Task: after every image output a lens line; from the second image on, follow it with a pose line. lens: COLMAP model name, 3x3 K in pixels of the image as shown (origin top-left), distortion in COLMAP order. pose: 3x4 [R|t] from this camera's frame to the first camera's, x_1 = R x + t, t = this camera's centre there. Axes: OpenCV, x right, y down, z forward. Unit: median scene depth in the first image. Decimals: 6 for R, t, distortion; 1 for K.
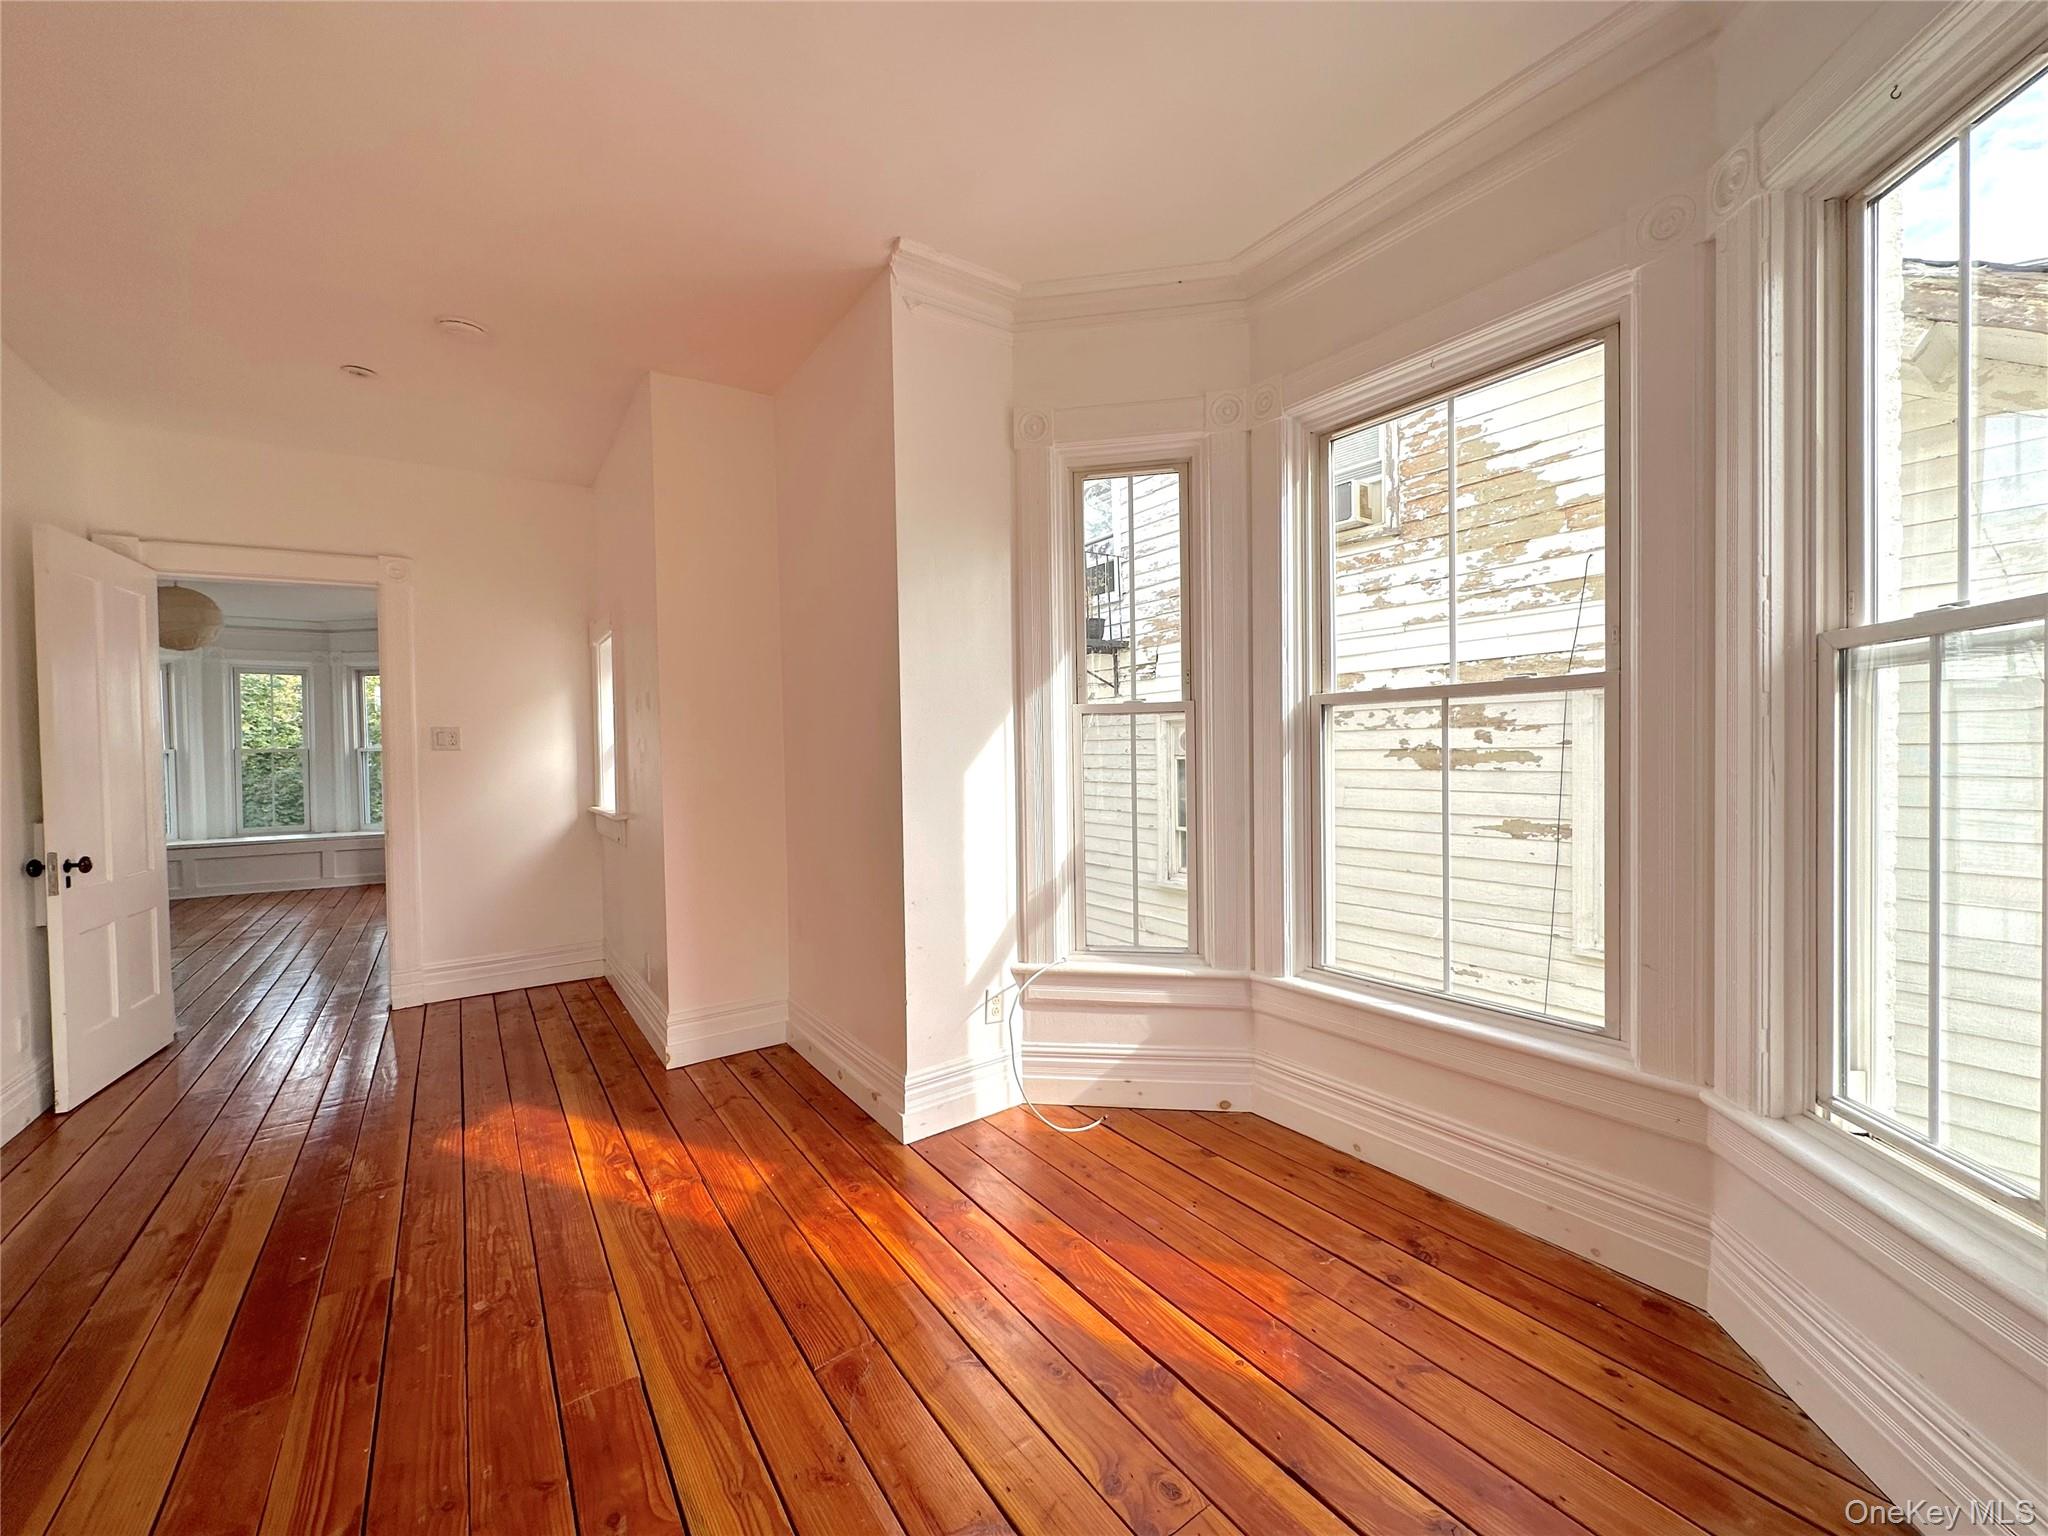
lens RADIAL K [[818.6, 0, 1024.2], [0, 818.6, 769.1], [0, 0, 1]] dist [-0.000567, 0.000031]
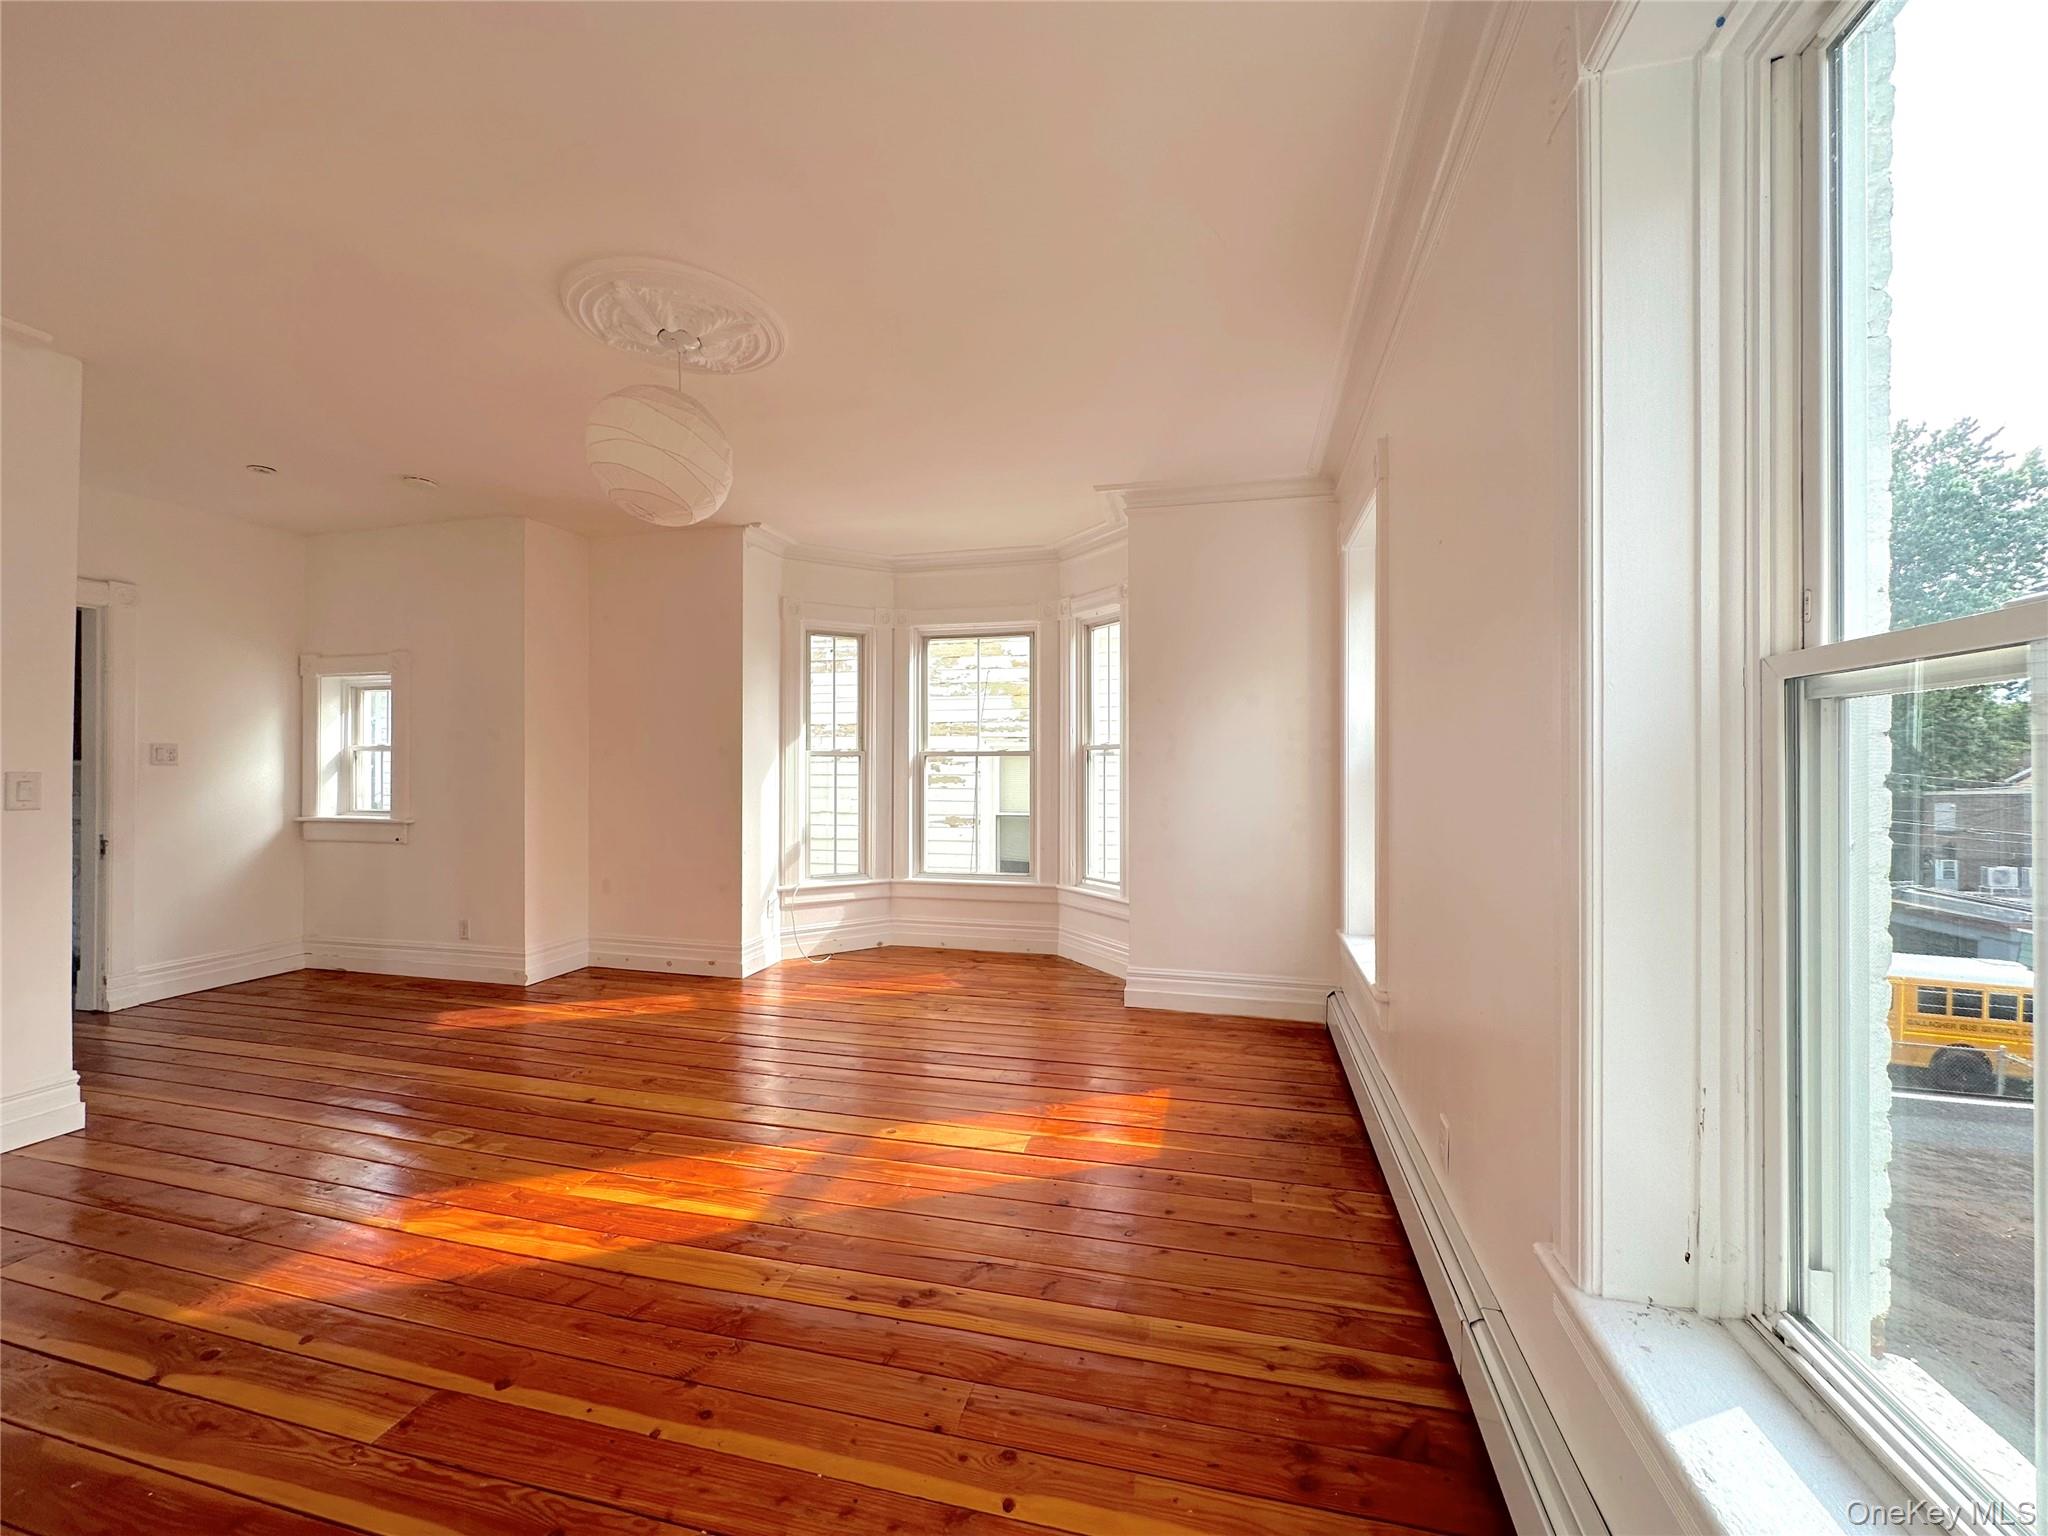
lens RADIAL K [[818.6, 0, 1030.3], [0, 818.6, 768.9], [0, 0, 1]] dist [-0.000567, 0.000031]
pose [[0.751968, 0.017585, 0.658965, -0.835413], [0.000847, 0.999618, -0.027642, 0.018872], [-0.659199, 0.021344, 0.751666, -0.822684]]
